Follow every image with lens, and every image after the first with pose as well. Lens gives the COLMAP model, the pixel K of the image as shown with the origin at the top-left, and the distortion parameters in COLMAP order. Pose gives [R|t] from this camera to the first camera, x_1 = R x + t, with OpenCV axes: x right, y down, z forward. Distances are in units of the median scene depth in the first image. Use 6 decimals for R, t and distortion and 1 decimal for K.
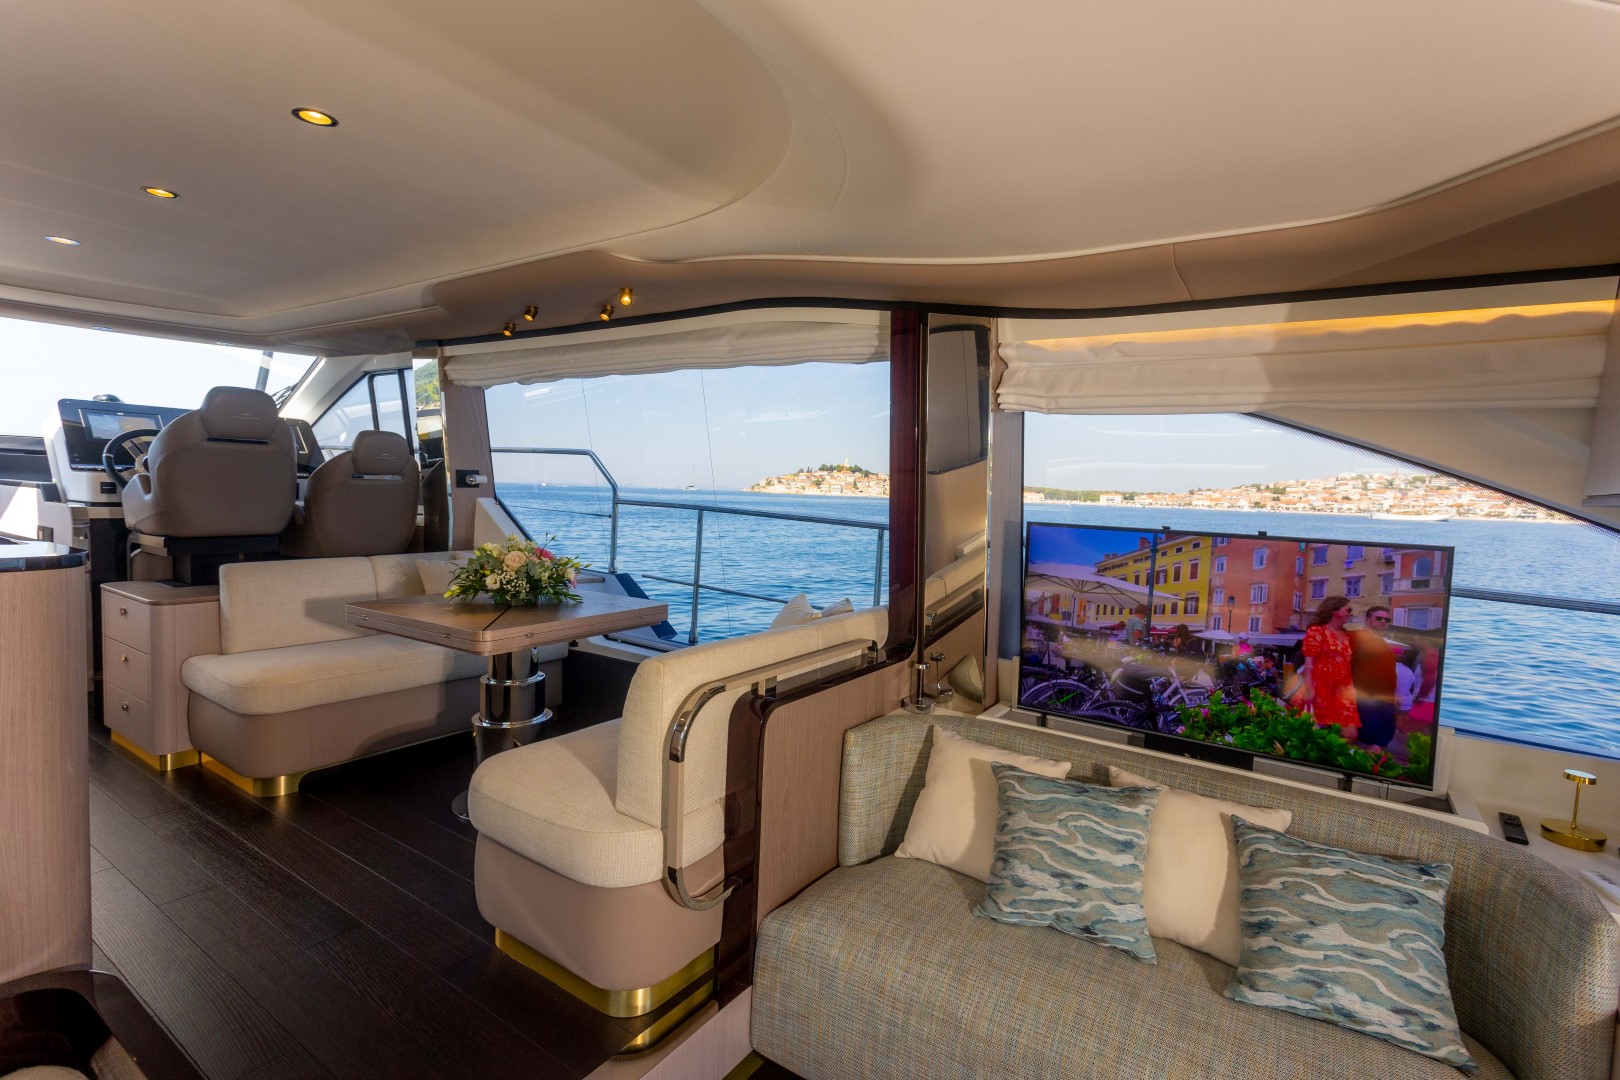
lens RADIAL K [[754.2, 0, 810.0], [0, 754.2, 540.0], [0, 0, 1]] dist [0.001573, 0.000181]
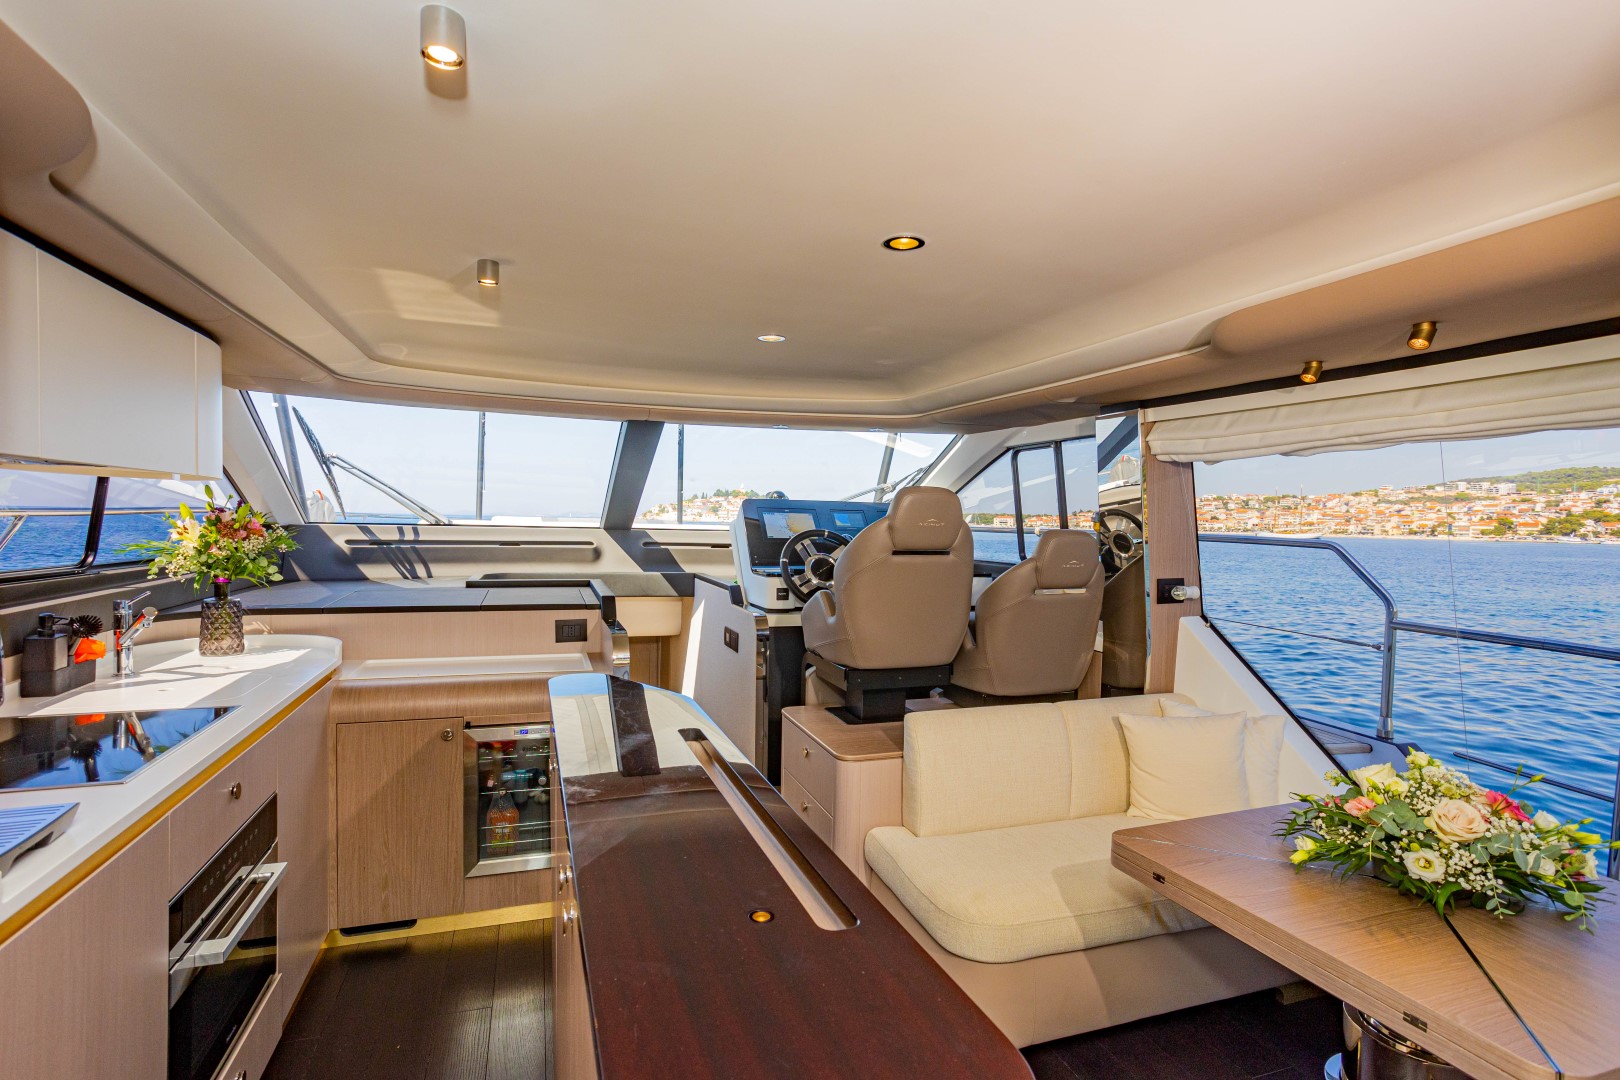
lens RADIAL K [[764.3, 0, 787.4], [0, 764.3, 538.4], [0, 0, 1]] dist [-0.033538, 0.000185]
pose [[0.785377, -0.001831, -0.619015, -0.439286], [-0.038558, 0.997909, -0.051873, -0.117600], [0.617815, 0.064608, 0.783665, 0.330394]]
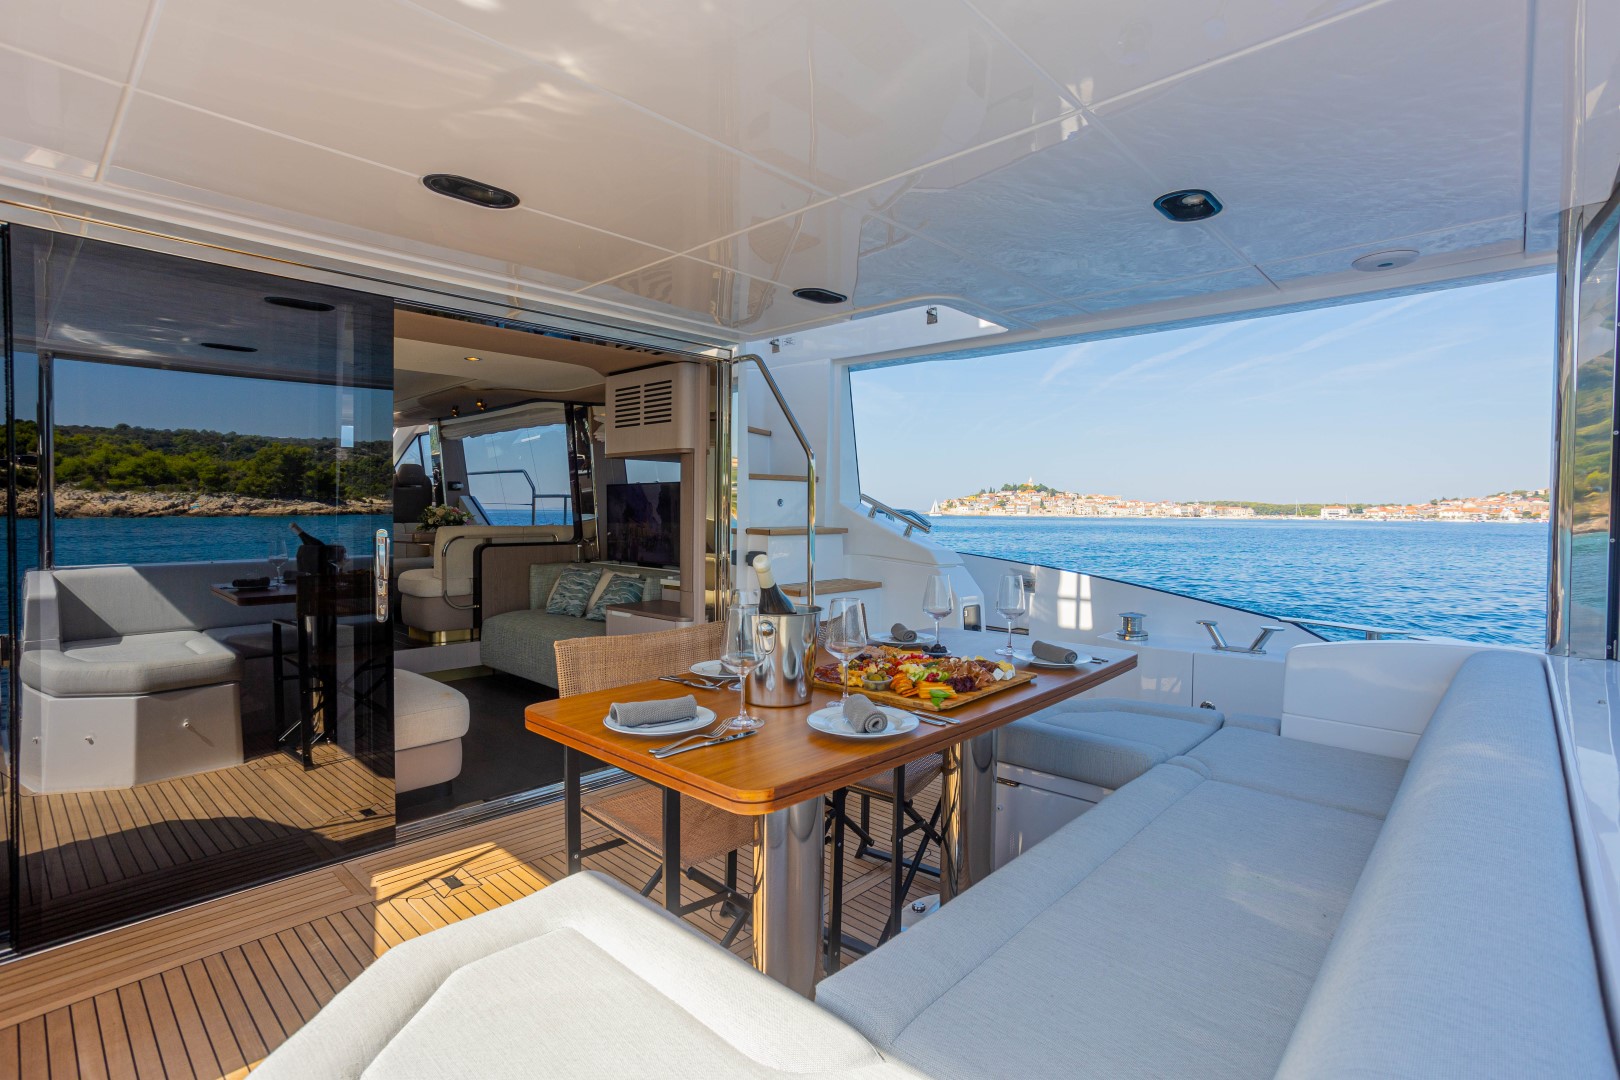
lens RADIAL K [[764.3, 0, 787.4], [0, 764.3, 538.4], [0, 0, 1]] dist [-0.033538, 0.000185]
pose [[0.983399, -0.030066, -0.178950, 1.119628], [0.023948, 0.999056, -0.036252, 0.220612], [0.179871, 0.031365, 0.983190, -1.178027]]
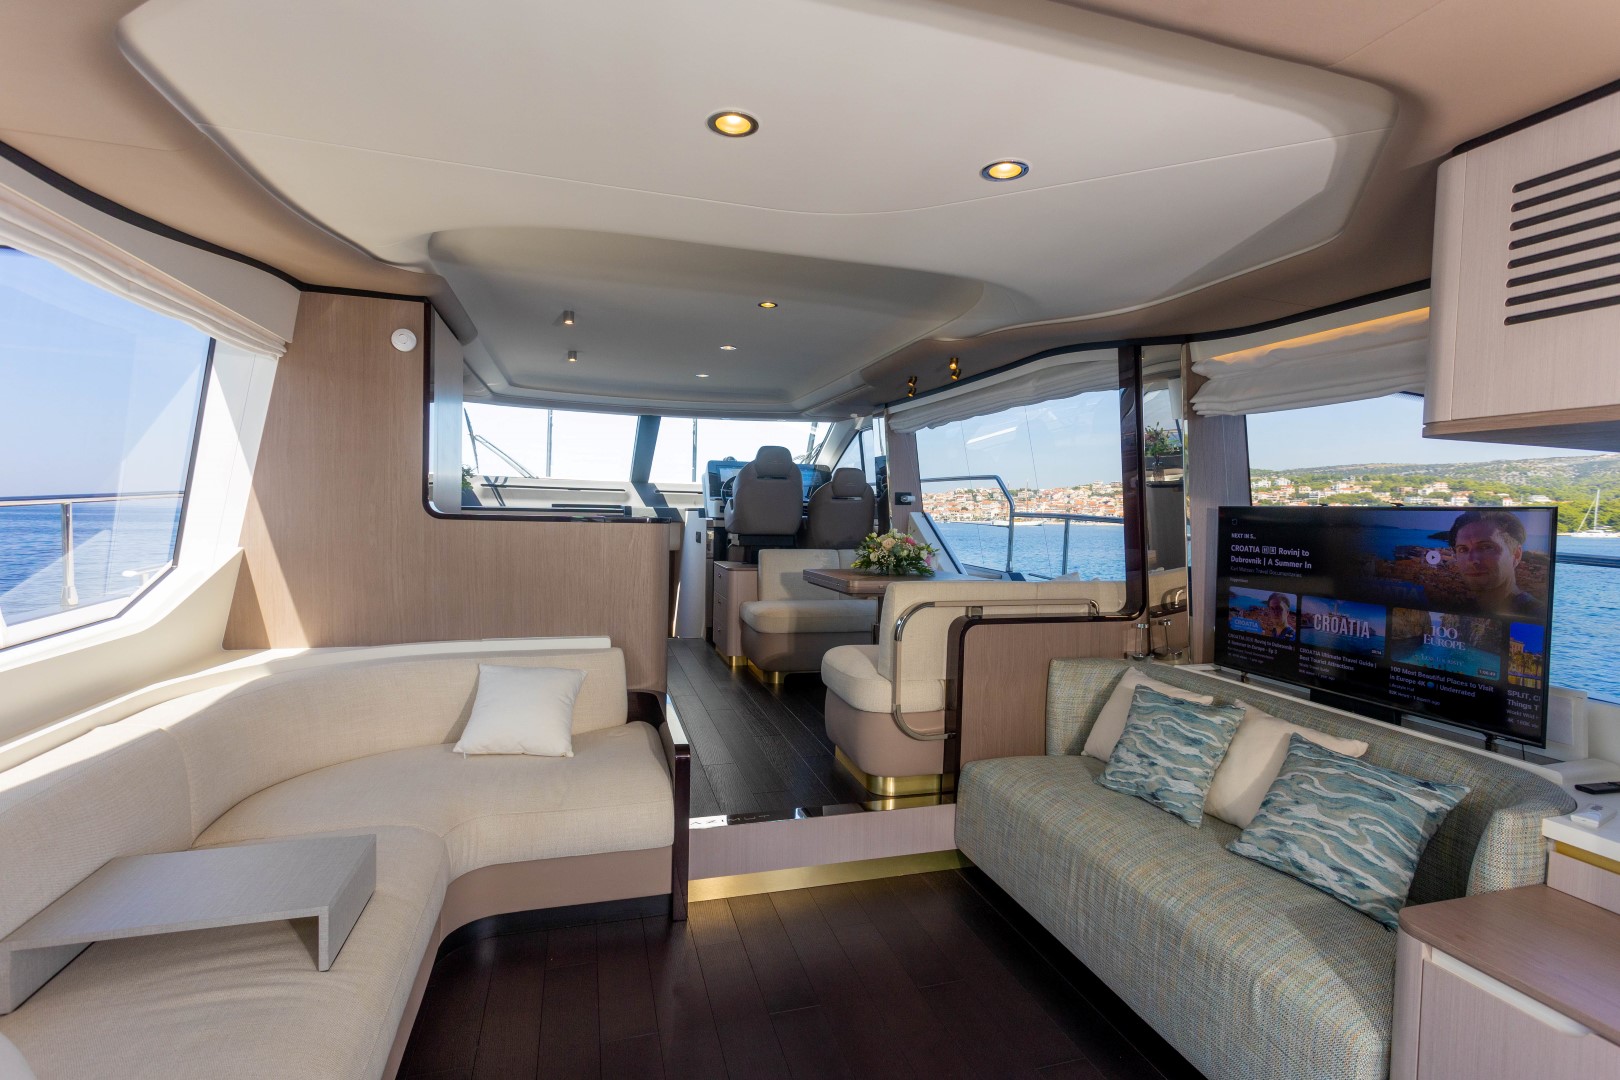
lens RADIAL K [[740.7, 0, 810.0], [0, 740.7, 540.0], [0, 0, 1]] dist [0.001162, 0.000096]
pose [[0.769029, 0.005632, -0.639189, 0.444166], [-0.037926, 0.998602, -0.036831, 0.080155], [0.638088, 0.052566, 0.768167, -0.258503]]
